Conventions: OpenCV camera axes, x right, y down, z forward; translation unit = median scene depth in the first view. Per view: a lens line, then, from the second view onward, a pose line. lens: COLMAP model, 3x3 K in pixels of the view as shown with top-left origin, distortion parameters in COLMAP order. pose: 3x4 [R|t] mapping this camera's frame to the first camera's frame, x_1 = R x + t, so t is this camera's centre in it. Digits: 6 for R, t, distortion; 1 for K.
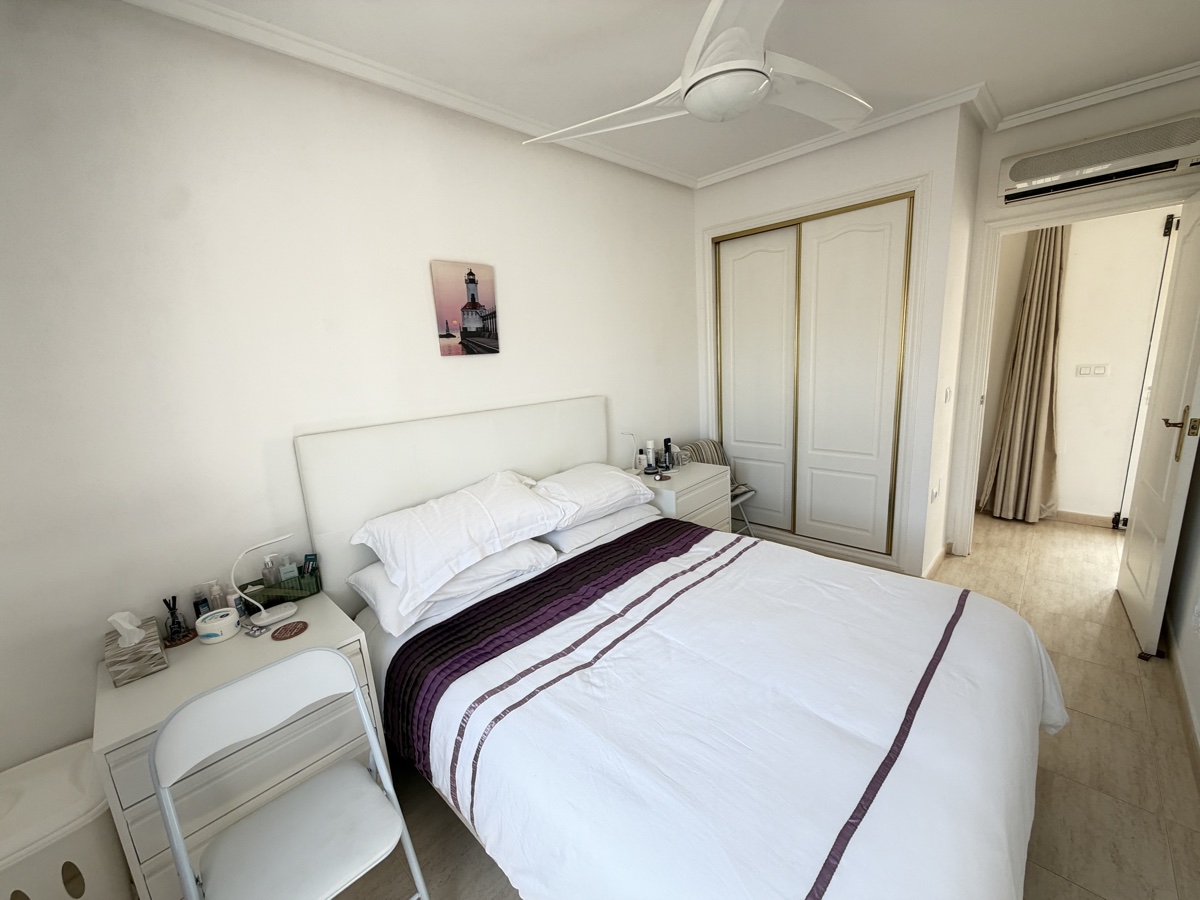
lens RADIAL K [[479.0, 0, 598.3], [0, 479.0, 452.1], [0, 0, 1]] dist [0.002022, -0.000087]
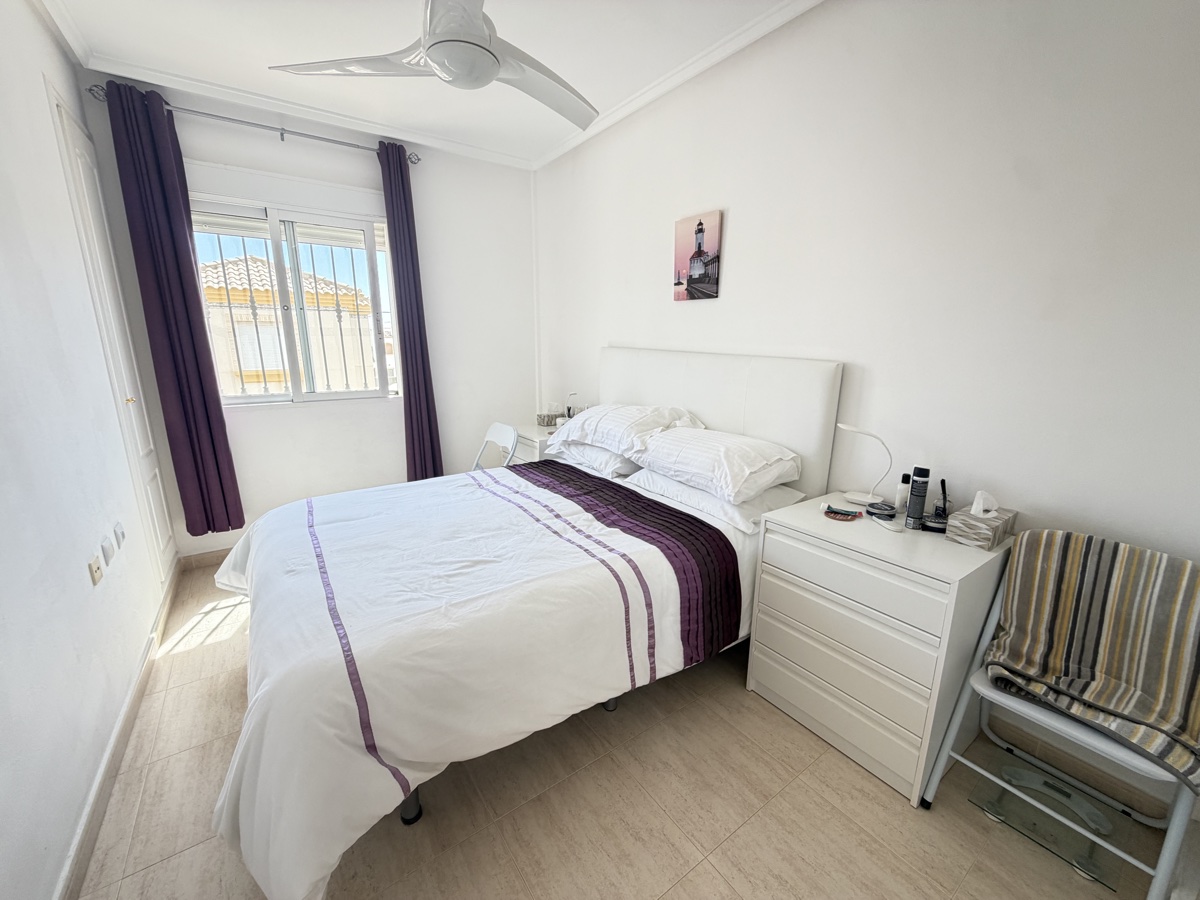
lens RADIAL K [[479.0, 0, 598.3], [0, 479.0, 452.1], [0, 0, 1]] dist [0.002022, -0.000087]
pose [[-0.185612, 0.287804, -0.939530, 0.955287], [-0.200498, 0.924937, 0.322944, -0.195596], [0.961951, 0.248316, -0.113975, 1.026554]]
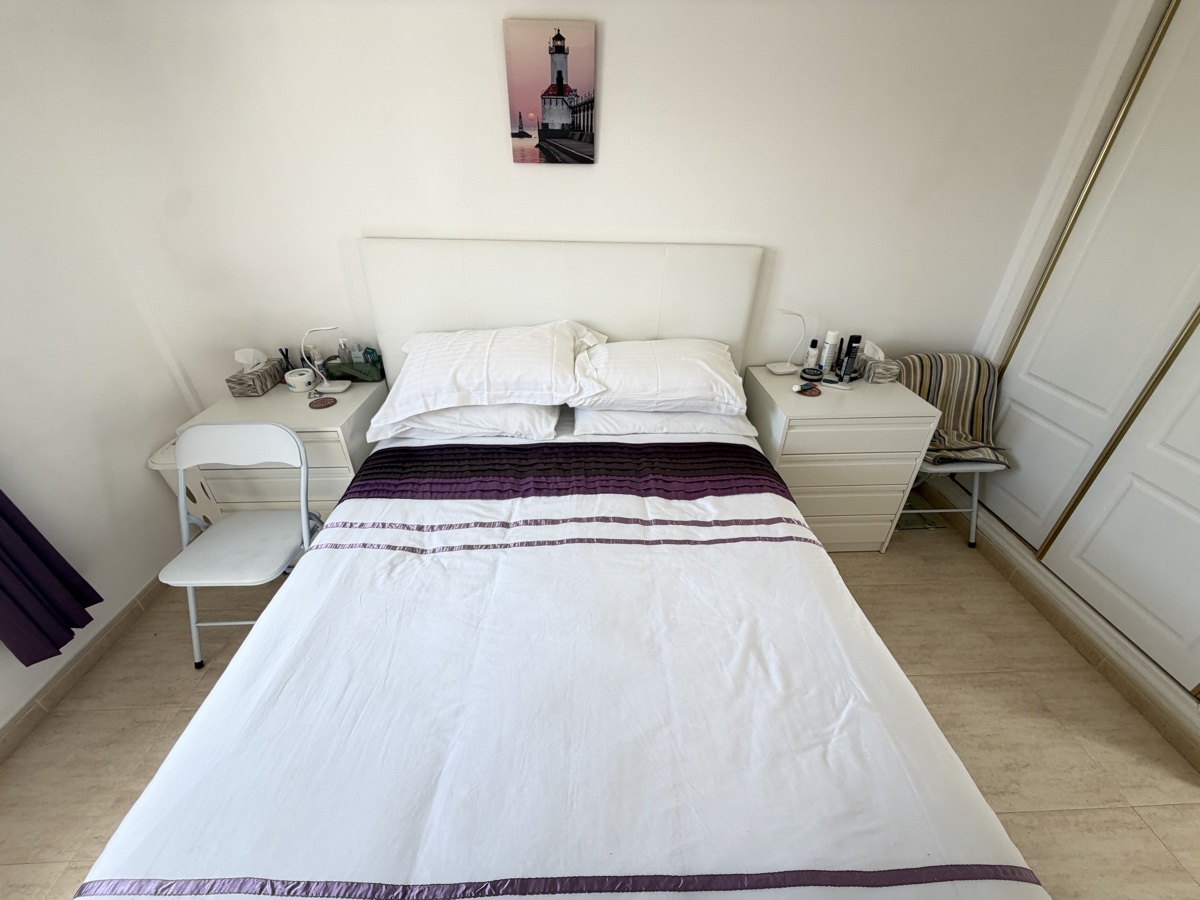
lens RADIAL K [[479.0, 0, 598.3], [0, 479.0, 452.1], [0, 0, 1]] dist [0.002022, -0.000087]
pose [[0.722000, 0.421071, -0.549013, 0.443191], [-0.196194, 0.885519, 0.421145, -0.131777], [0.663494, -0.196354, 0.721957, 0.387052]]
